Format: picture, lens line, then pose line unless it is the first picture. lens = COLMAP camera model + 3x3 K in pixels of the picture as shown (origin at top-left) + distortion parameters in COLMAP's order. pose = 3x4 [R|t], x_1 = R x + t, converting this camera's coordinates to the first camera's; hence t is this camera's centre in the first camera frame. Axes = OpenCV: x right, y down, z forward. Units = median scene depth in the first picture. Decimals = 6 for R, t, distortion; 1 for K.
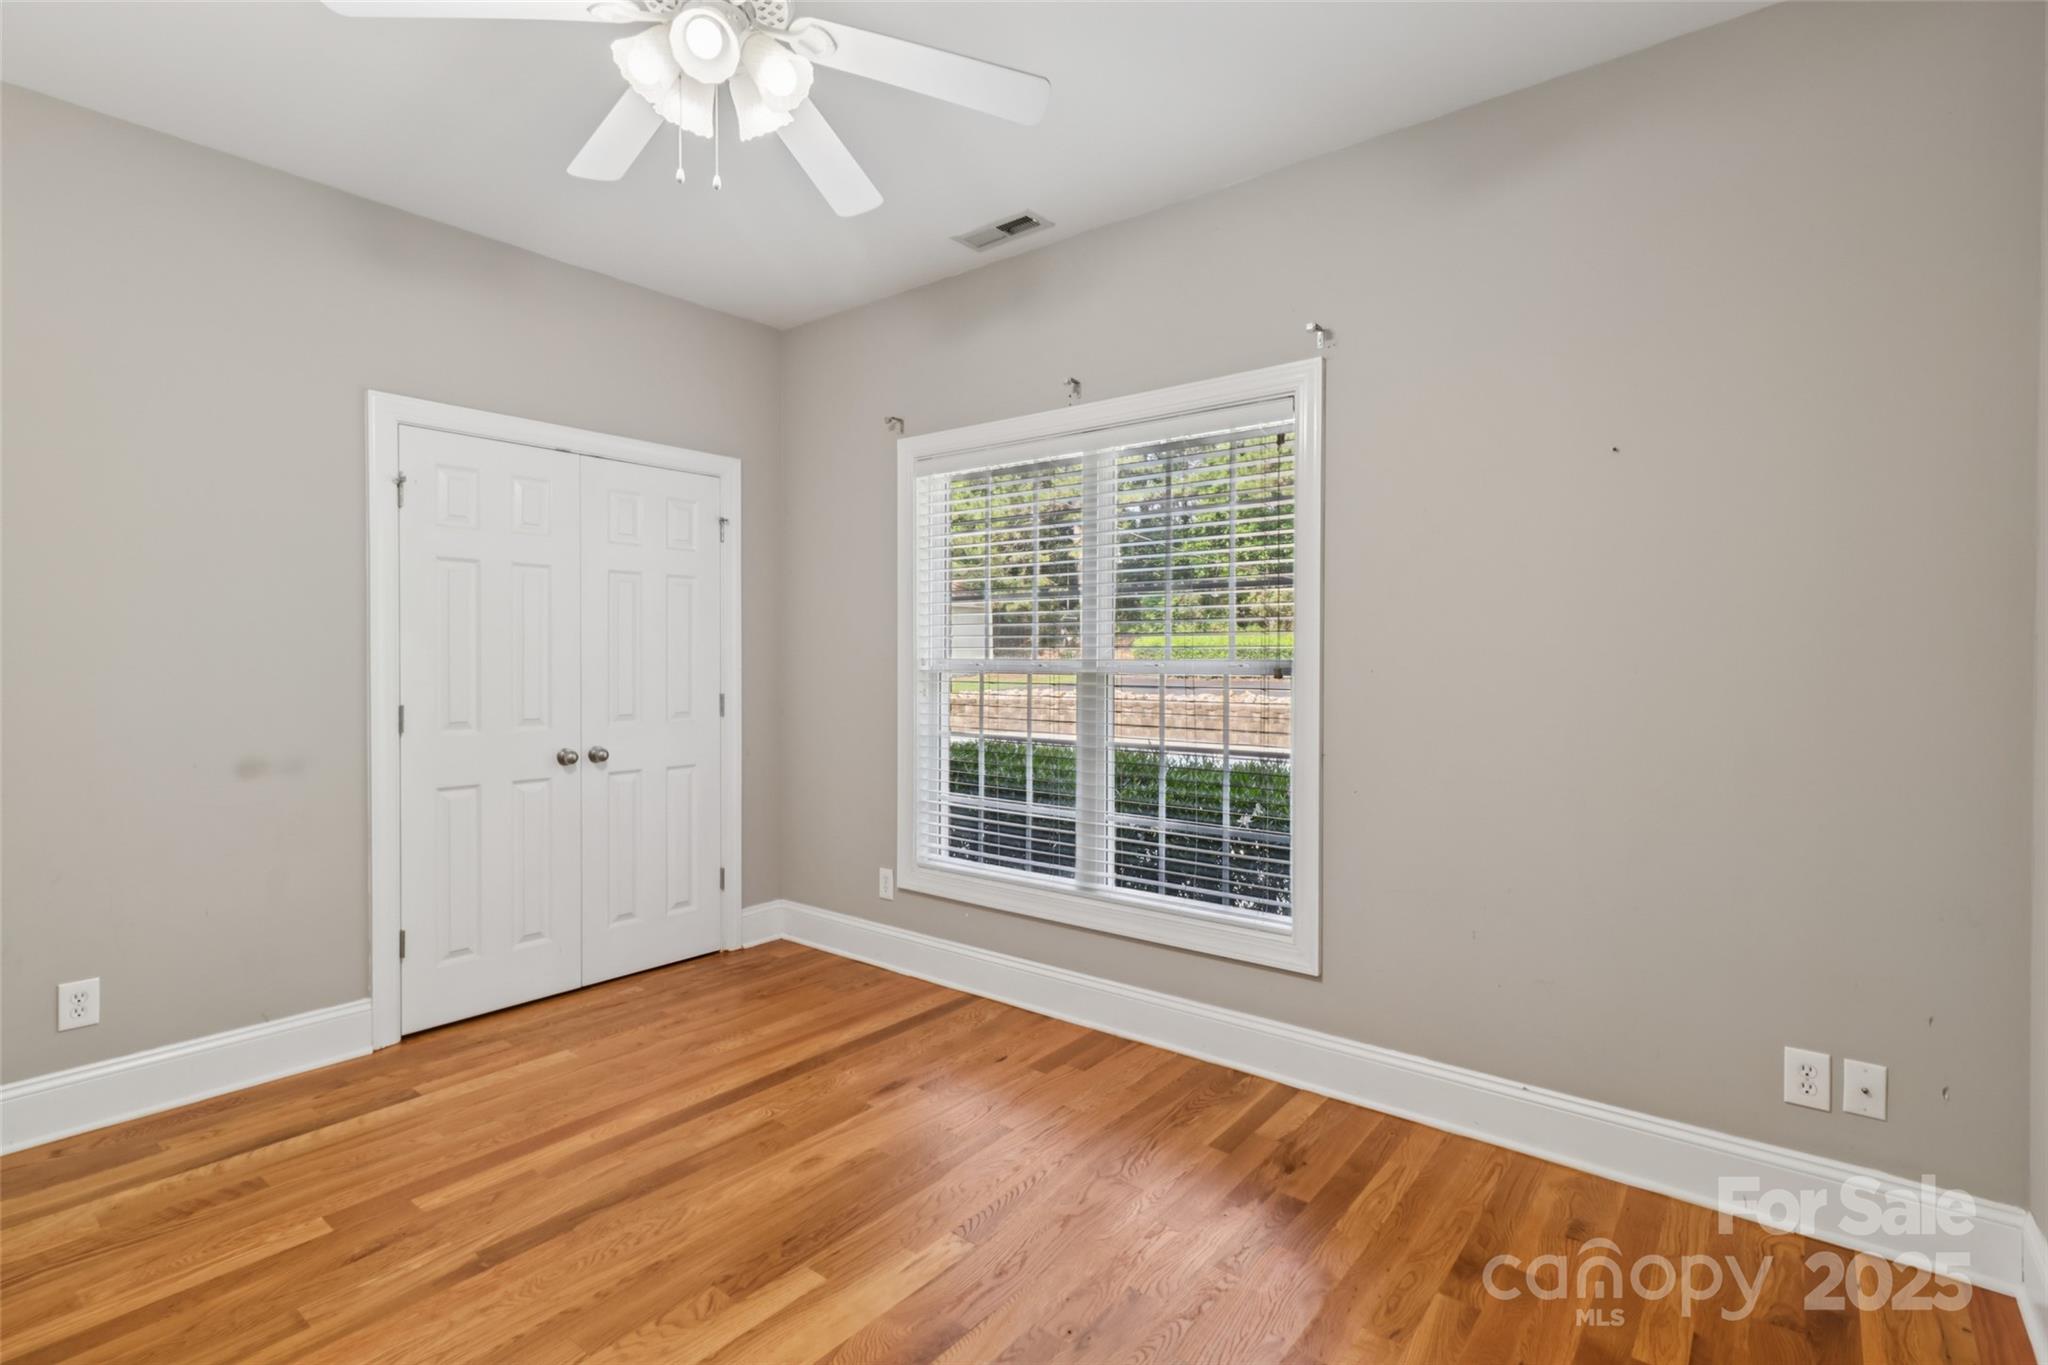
lens RADIAL K [[974.9, 0, 1025.8], [0, 974.9, 675.2], [0, 0, 1]] dist [0.001284, 0.001440]
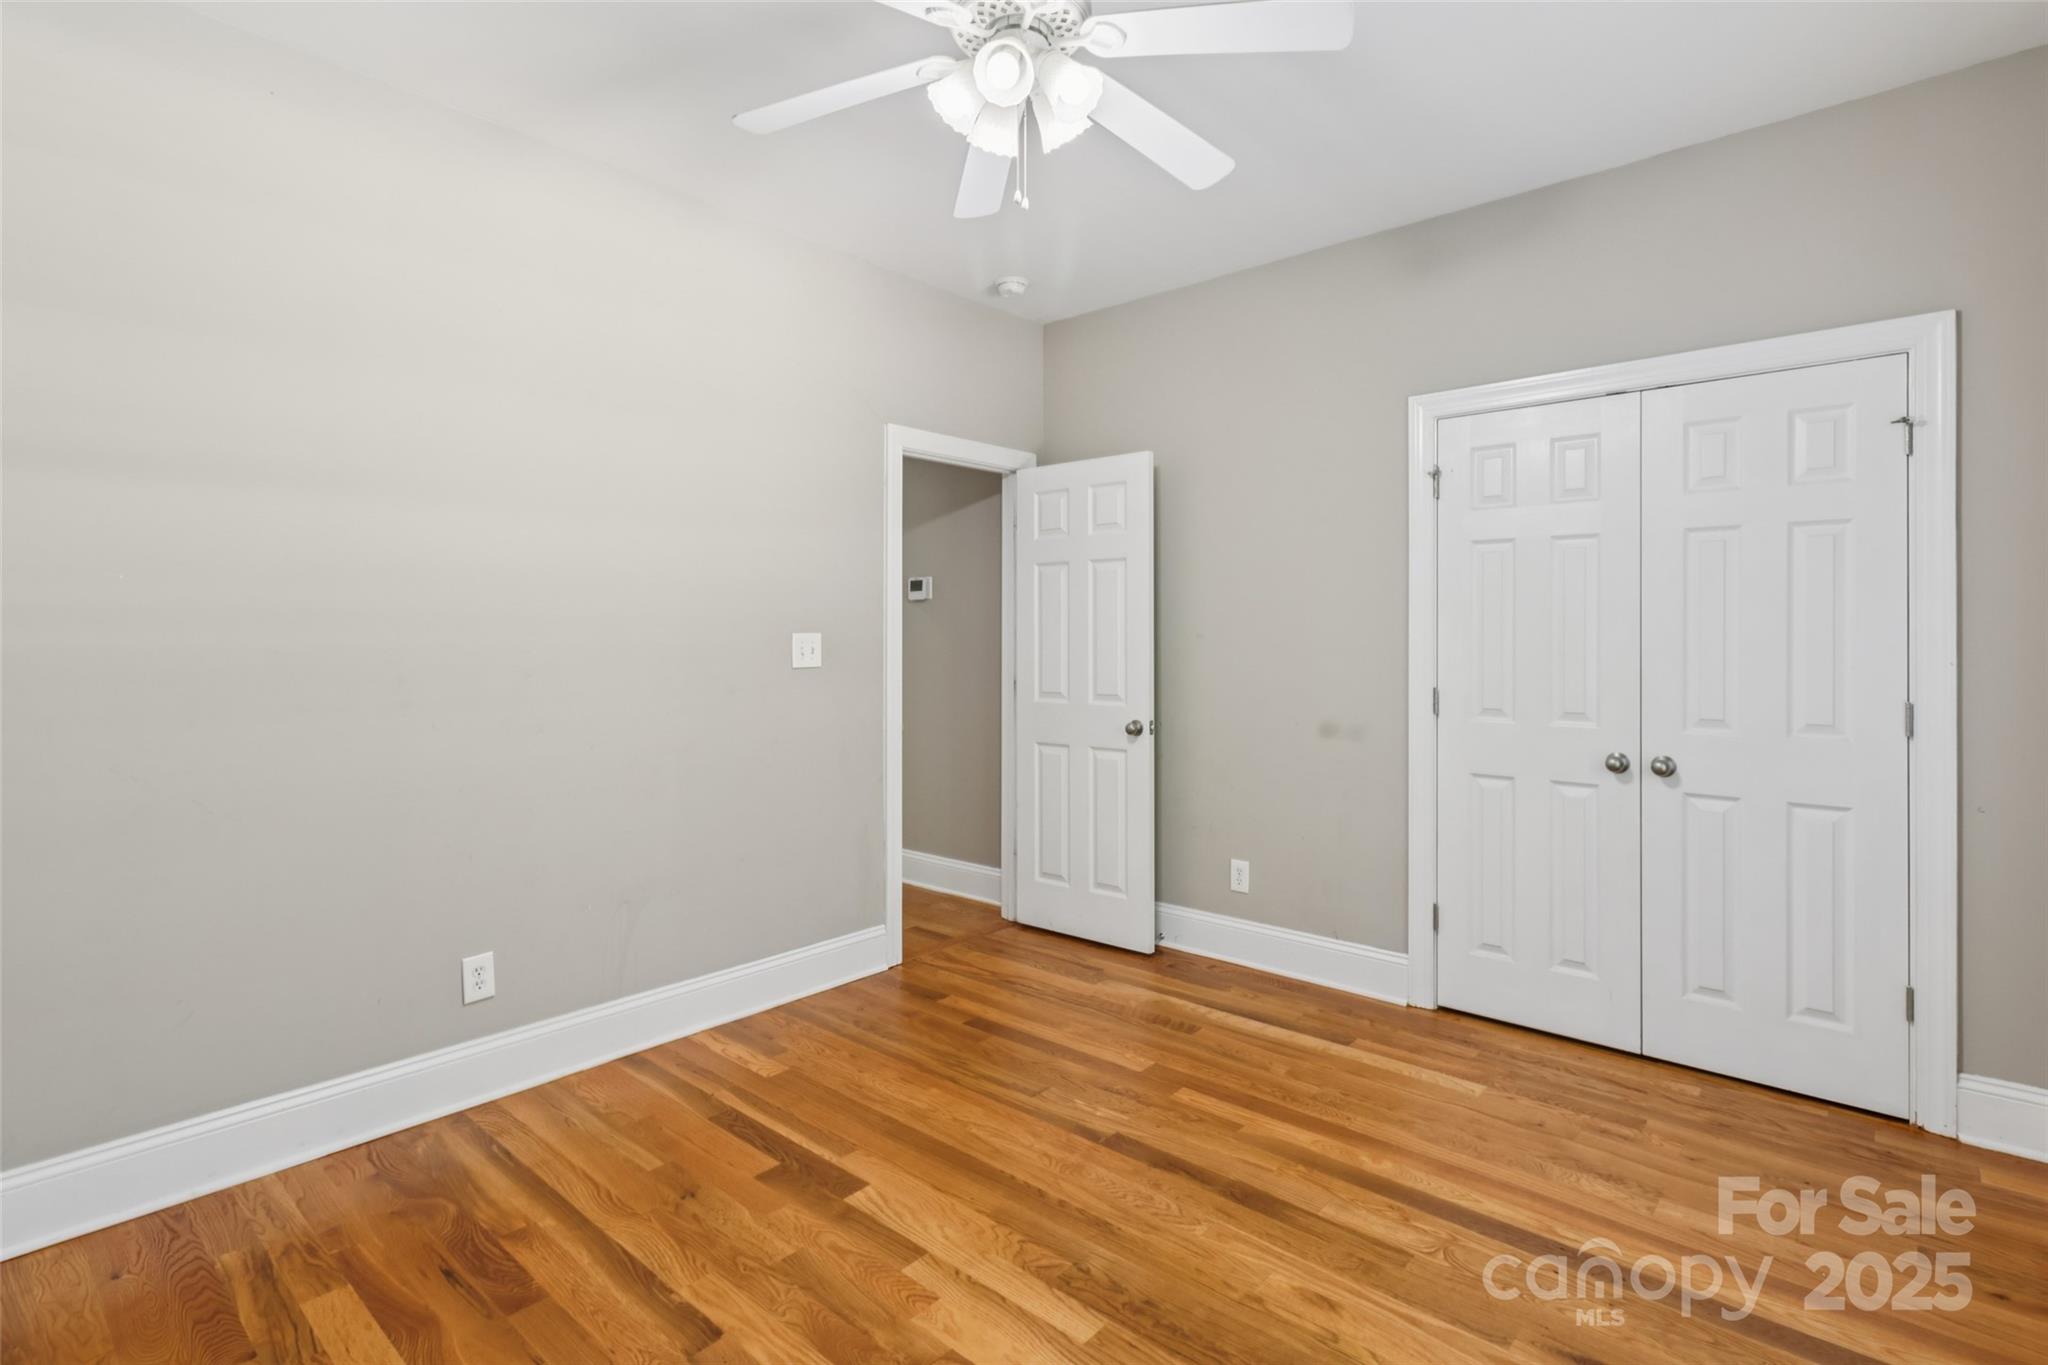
lens RADIAL K [[974.9, 0, 1021.1], [0, 974.9, 637.9], [0, 0, 1]] dist [0.001284, 0.001440]
pose [[-0.046434, -0.000903, -0.998921, 0.448430], [-0.020572, 0.999788, 0.000052, -0.014067], [0.998709, 0.020552, -0.046443, 0.634636]]
